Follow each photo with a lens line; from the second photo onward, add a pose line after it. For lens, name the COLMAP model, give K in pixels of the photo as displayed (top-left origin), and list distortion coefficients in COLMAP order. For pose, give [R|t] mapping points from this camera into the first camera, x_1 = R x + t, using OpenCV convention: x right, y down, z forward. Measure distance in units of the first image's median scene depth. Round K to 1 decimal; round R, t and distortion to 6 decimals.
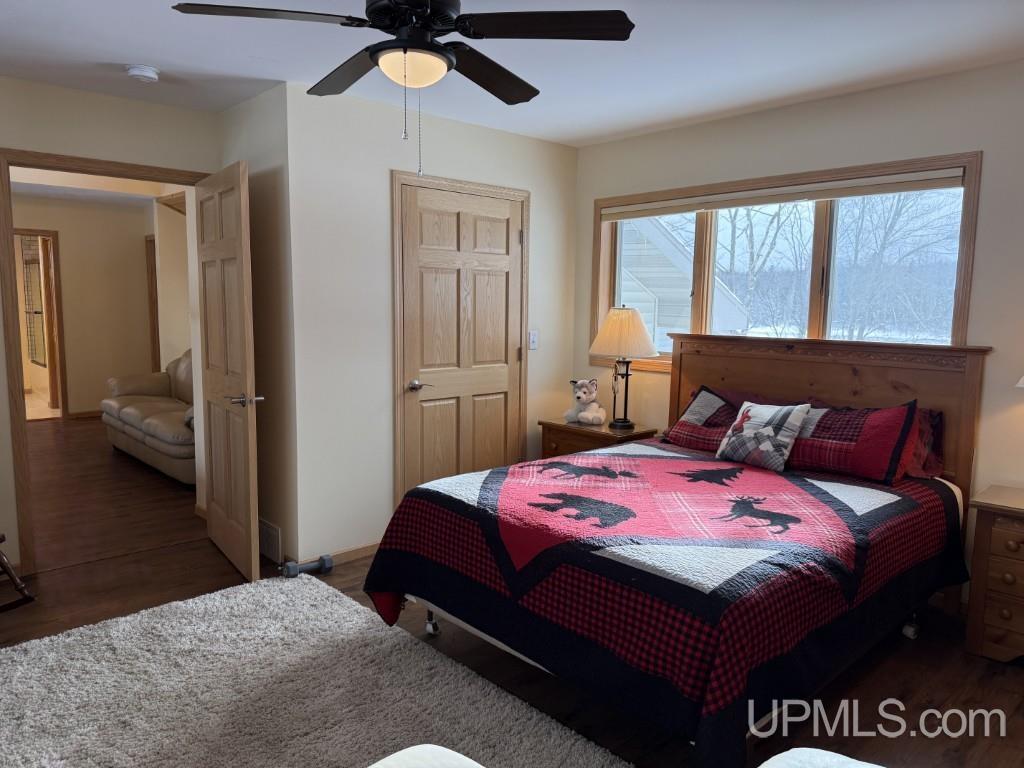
lens RADIAL K [[731.0, 0, 507.2], [0, 731.0, 382.9], [0, 0, 1]] dist [0.008871, -0.002956]
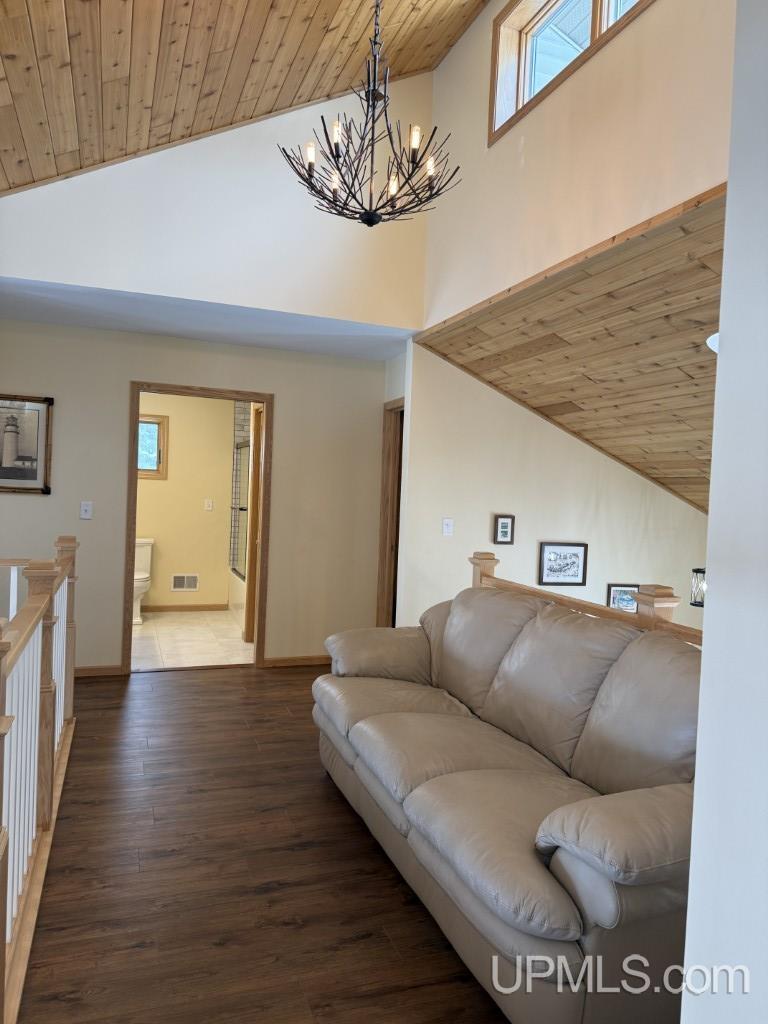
lens RADIAL K [[731.0, 0, 393.3], [0, 731.0, 511.3], [0, 0, 1]] dist [0.008871, -0.002956]
pose [[0.927461, 0.035495, -0.372230, -0.229383], [-0.075102, 0.992881, -0.092450, -0.038459], [0.366299, 0.113699, 0.923525, 0.386599]]
